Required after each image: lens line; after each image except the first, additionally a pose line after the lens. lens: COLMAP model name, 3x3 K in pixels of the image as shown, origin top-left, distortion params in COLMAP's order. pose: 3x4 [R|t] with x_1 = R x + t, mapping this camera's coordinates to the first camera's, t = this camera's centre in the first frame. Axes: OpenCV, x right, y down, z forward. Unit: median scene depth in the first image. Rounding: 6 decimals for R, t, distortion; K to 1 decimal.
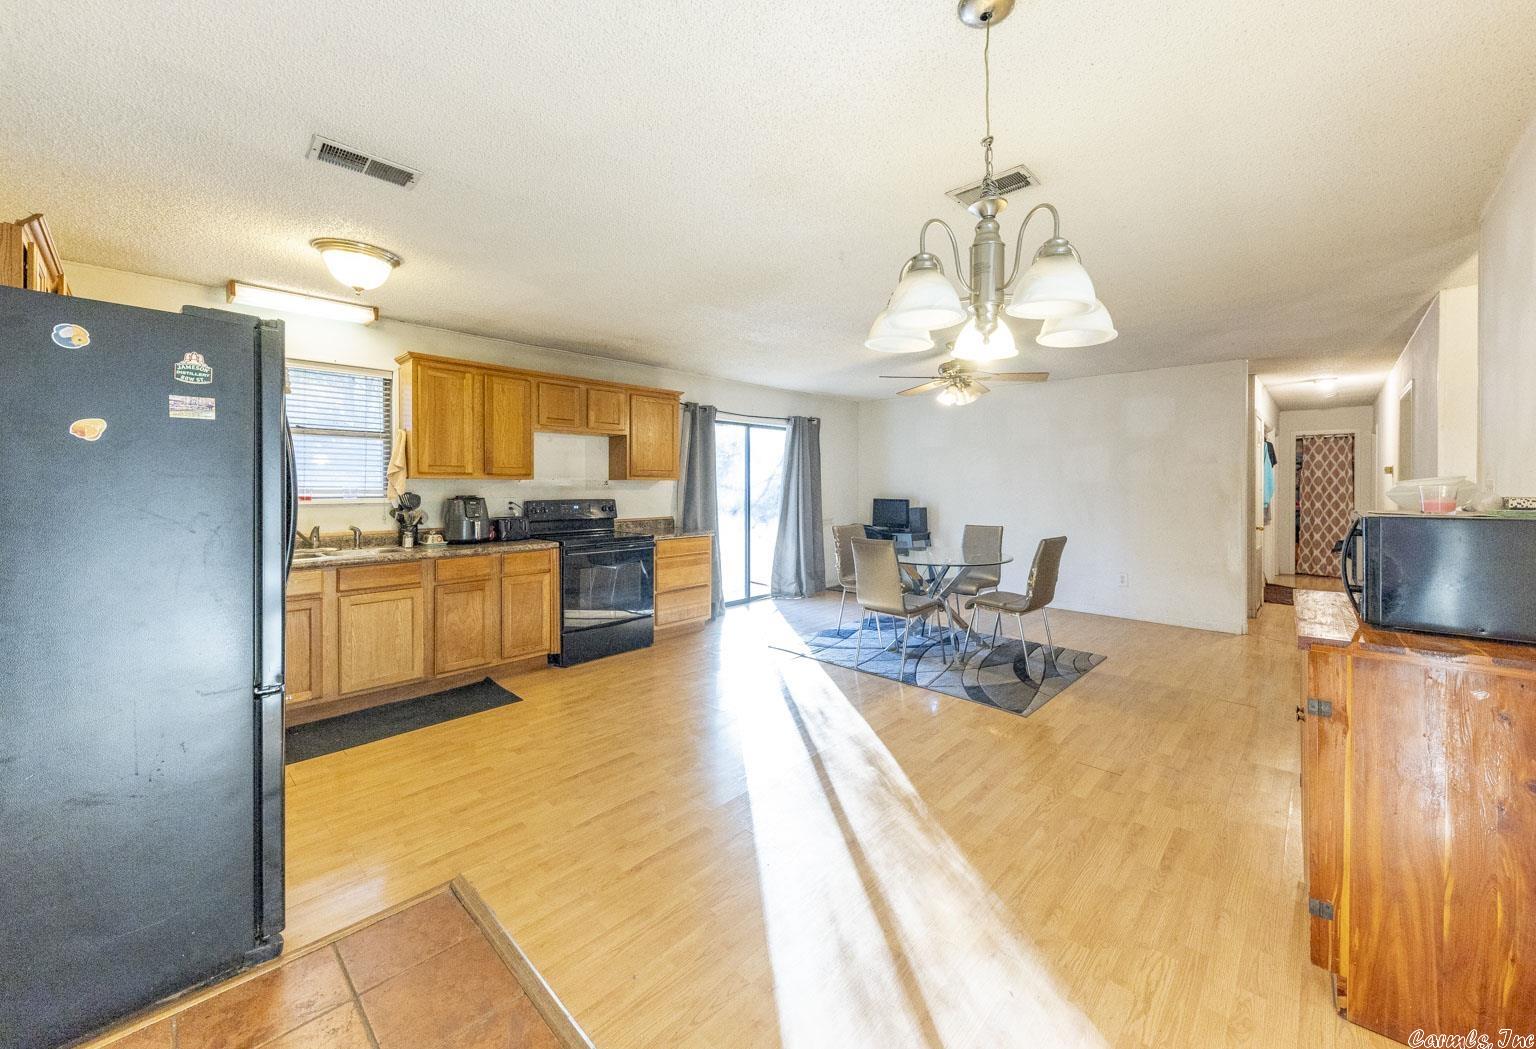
lens RADIAL K [[571.1, 0, 816.9], [0, 571.1, 489.6], [0, 0, 1]] dist [0.000426, -0.000175]
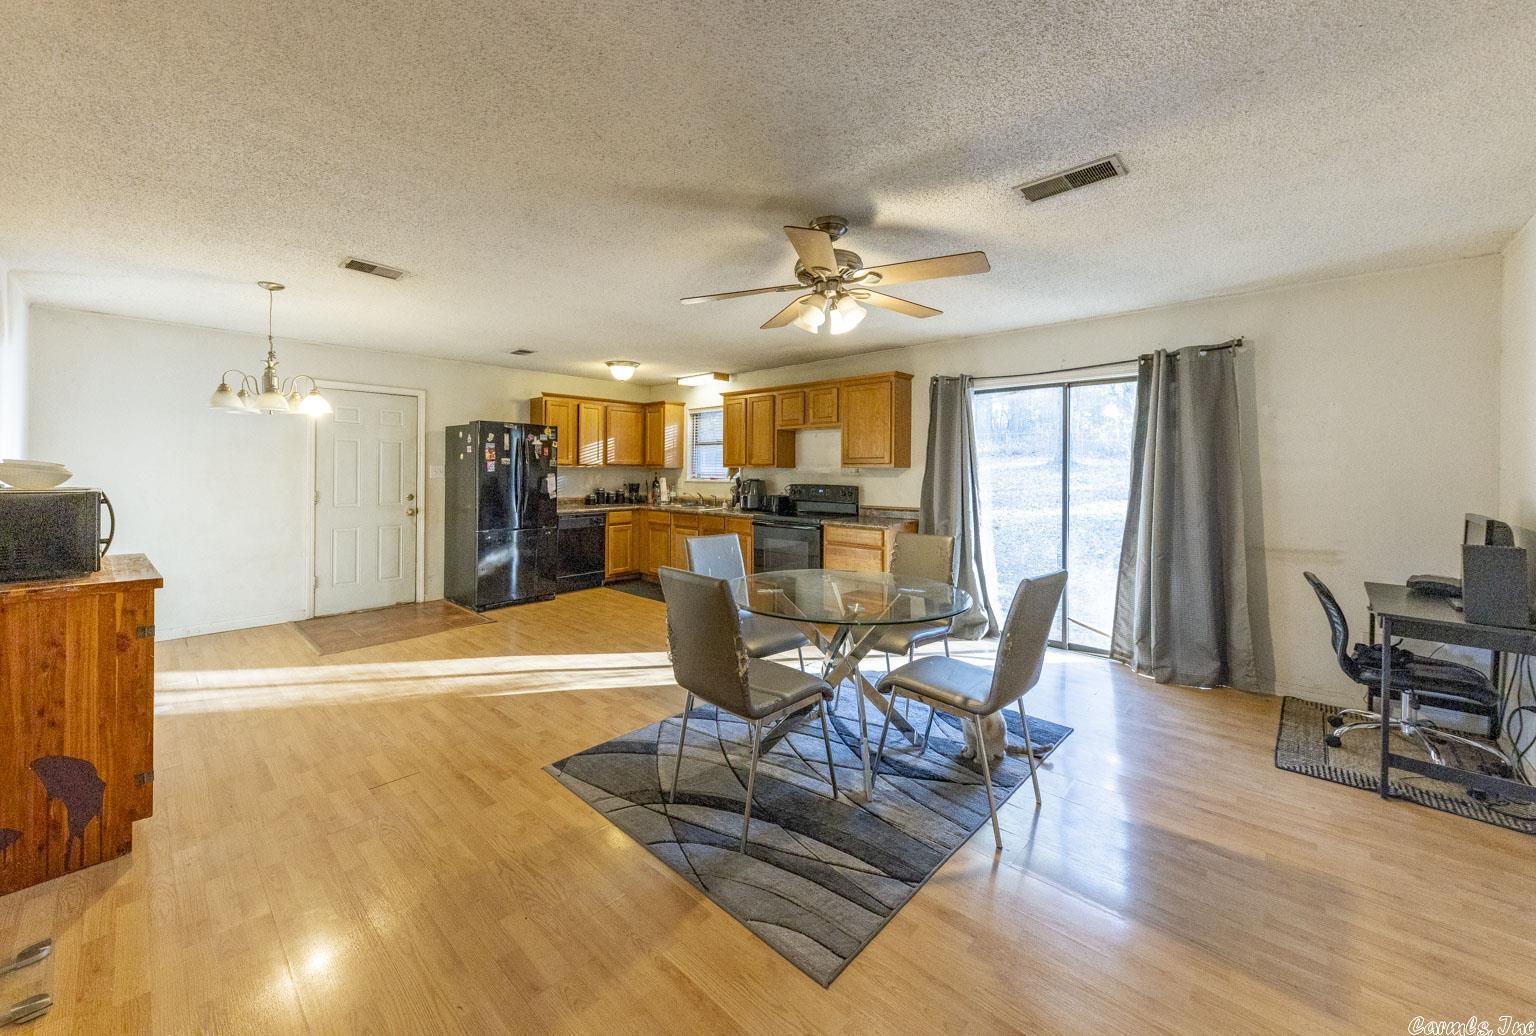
lens RADIAL K [[574.8, 0, 741.0], [0, 574.8, 475.8], [0, 0, 1]] dist [0.006969, 0.000046]
pose [[-0.041020, 0.007166, -0.999133, 0.895892], [-0.014441, 0.999866, 0.007764, -0.009087], [0.999054, 0.014747, -0.040911, 1.019626]]
